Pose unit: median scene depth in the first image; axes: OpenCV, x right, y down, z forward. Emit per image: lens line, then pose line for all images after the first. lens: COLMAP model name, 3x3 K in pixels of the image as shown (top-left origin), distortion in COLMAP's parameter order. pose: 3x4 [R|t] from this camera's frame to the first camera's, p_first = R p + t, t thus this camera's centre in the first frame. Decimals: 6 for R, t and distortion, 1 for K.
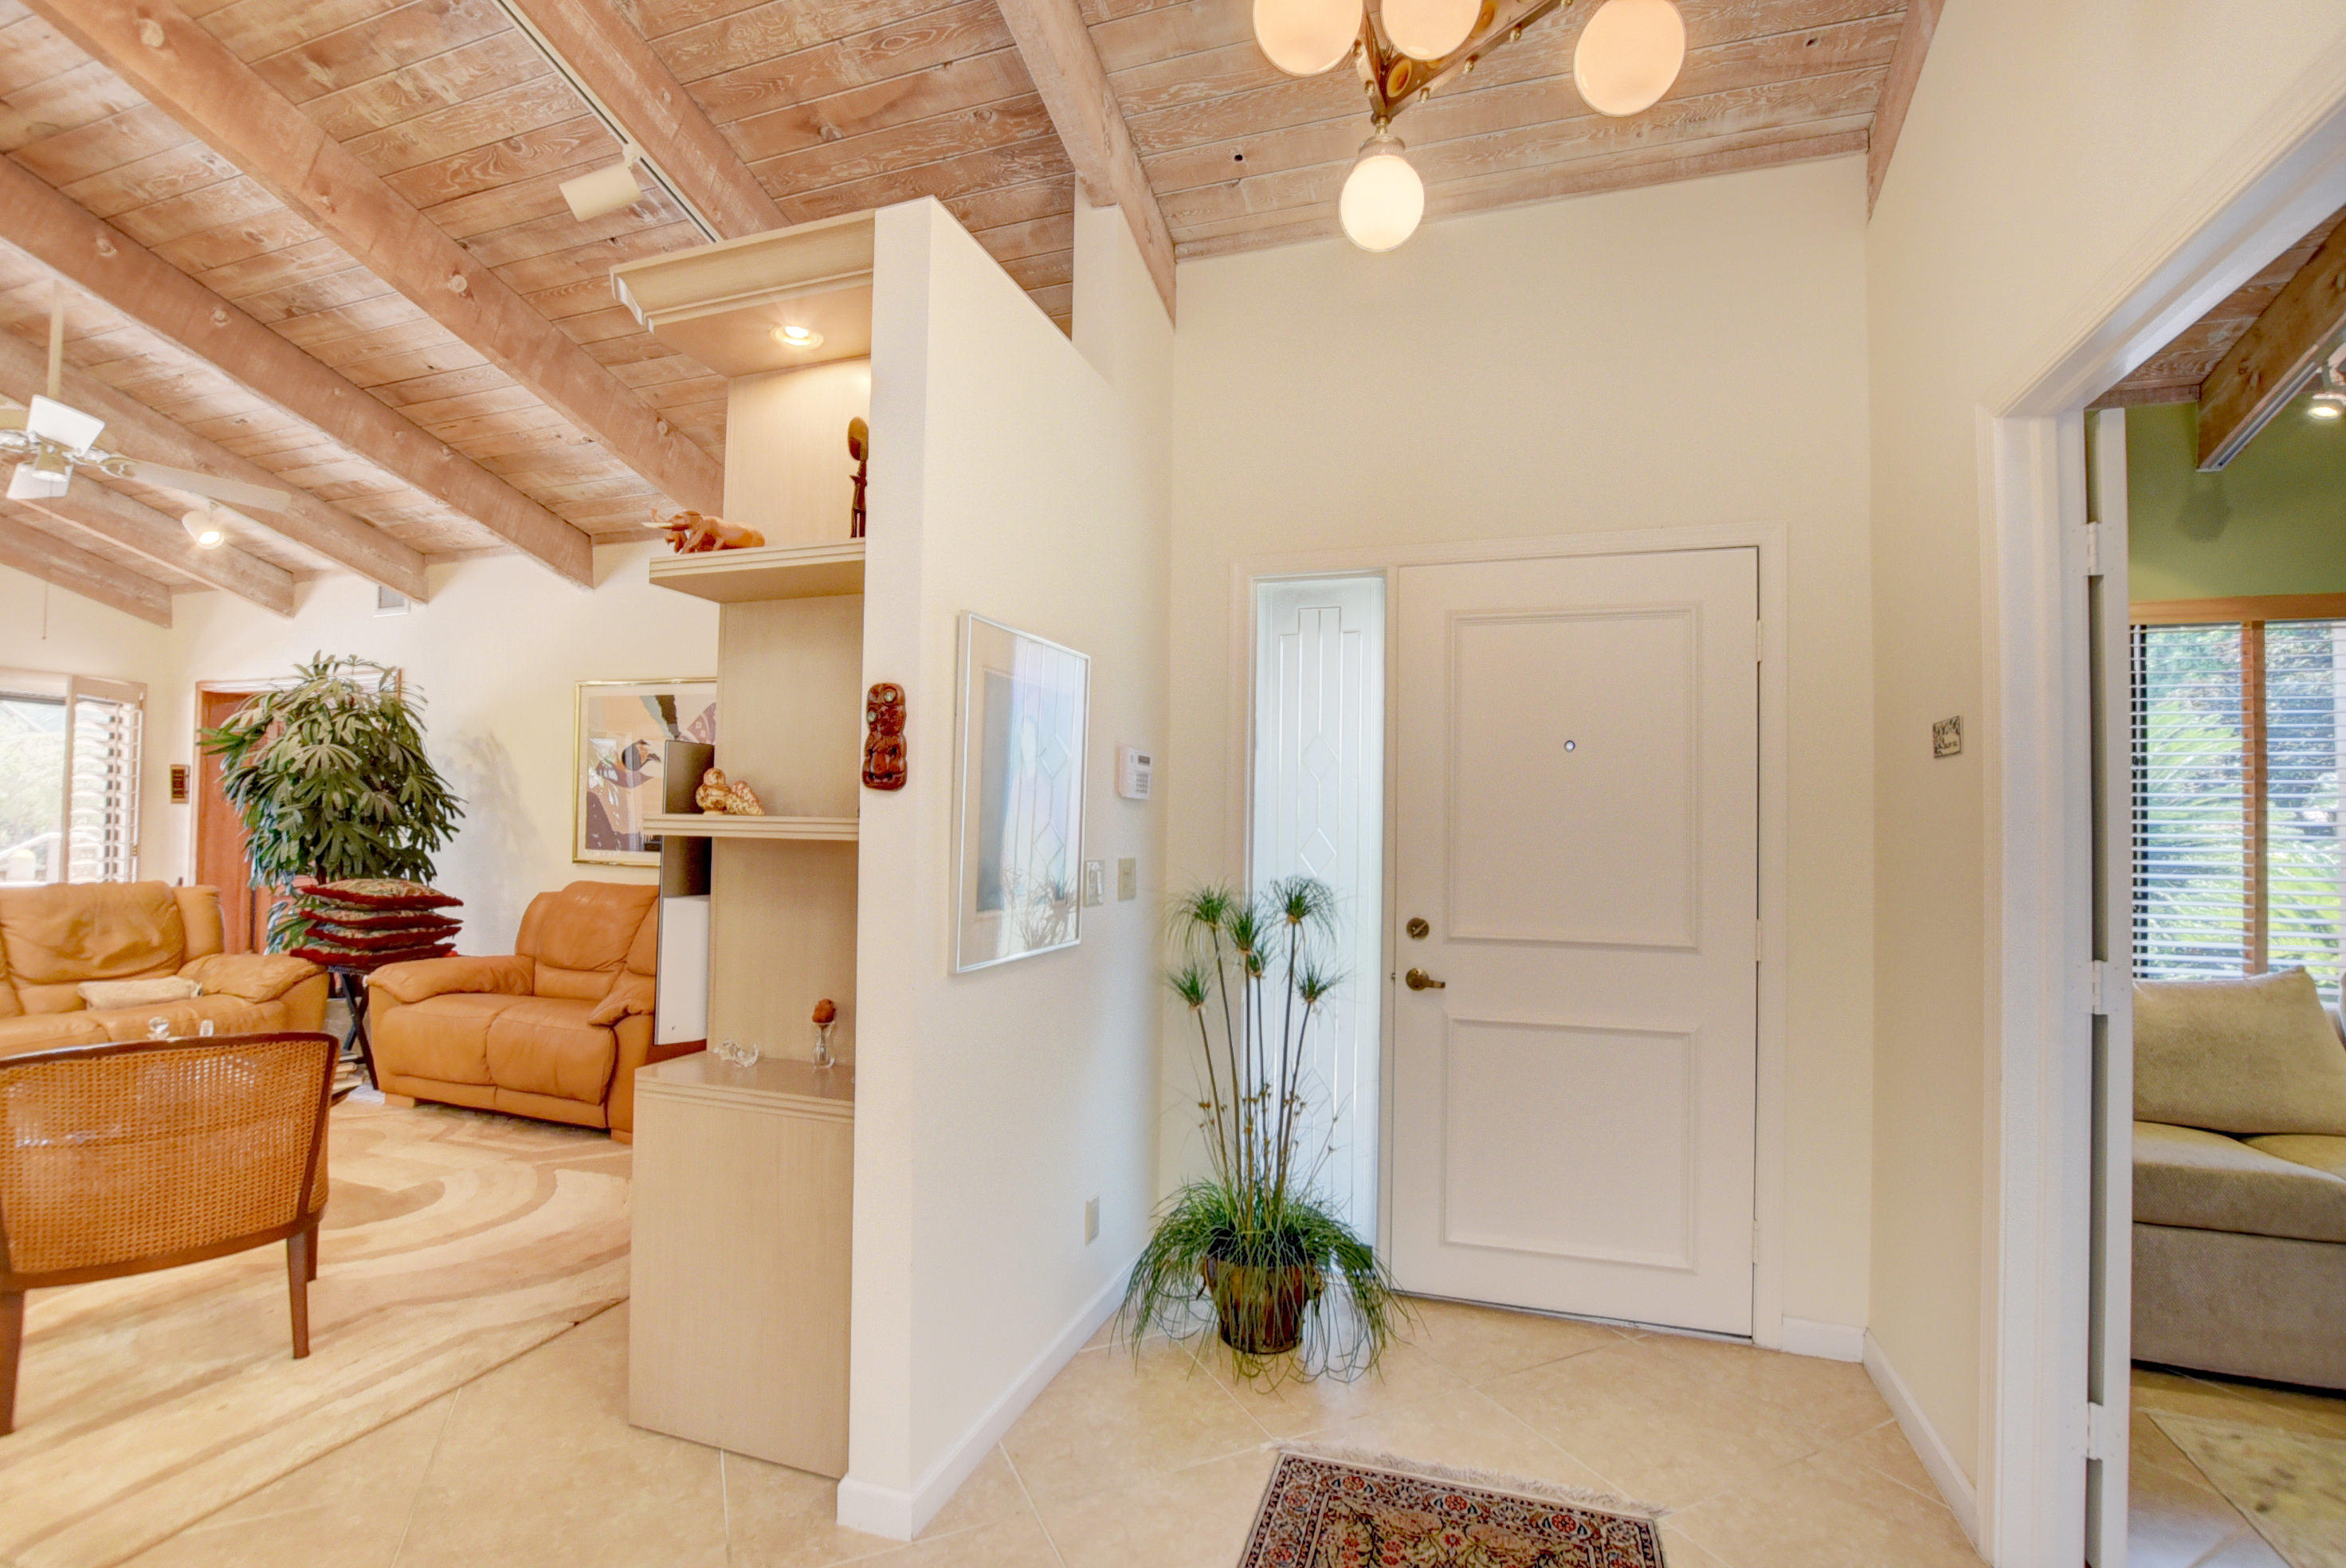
lens RADIAL K [[1052.1, 0, 1177.9], [0, 1052.1, 802.9], [0, 0, 1]] dist [-0.030245, 0.007279]
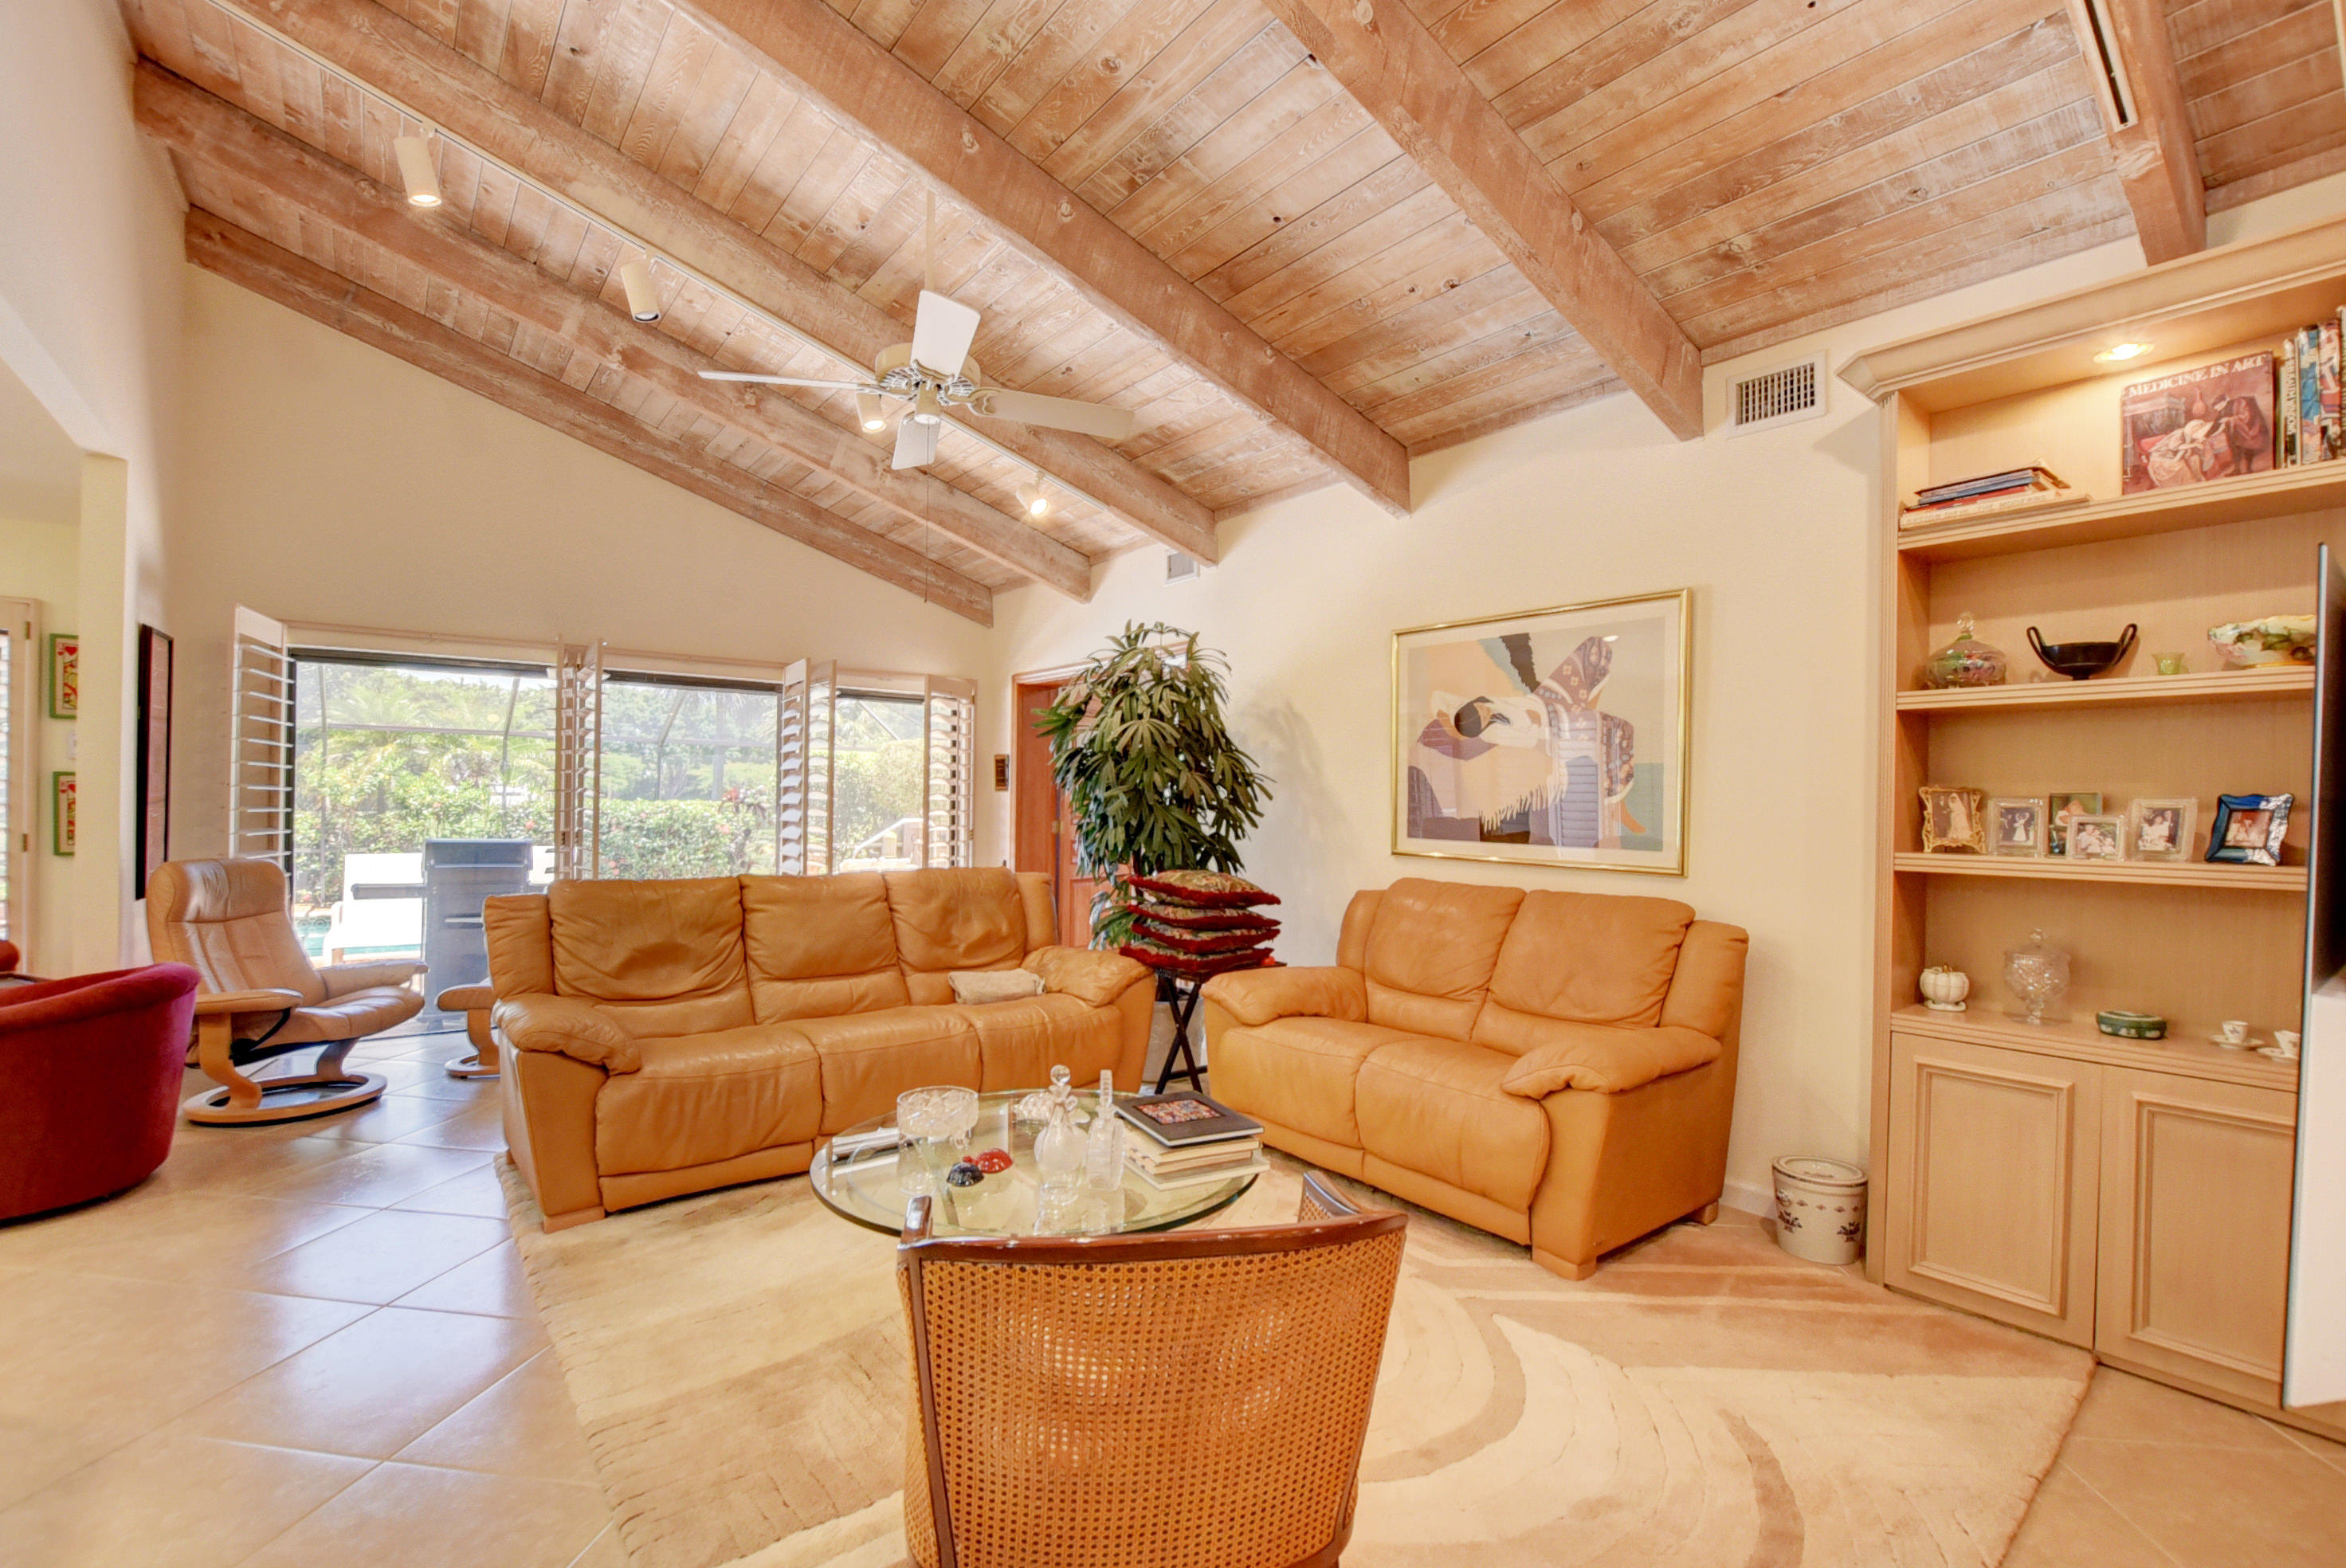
lens RADIAL K [[1042.1, 0, 1185.4], [0, 1042.1, 802.3], [0, 0, 1]] dist [-0.024329, 0.000402]
pose [[0.845072, -0.007988, -0.534592, -0.310134], [0.014892, 0.999852, 0.008600, 0.007965], [0.534444, -0.015228, 0.845066, 0.252204]]
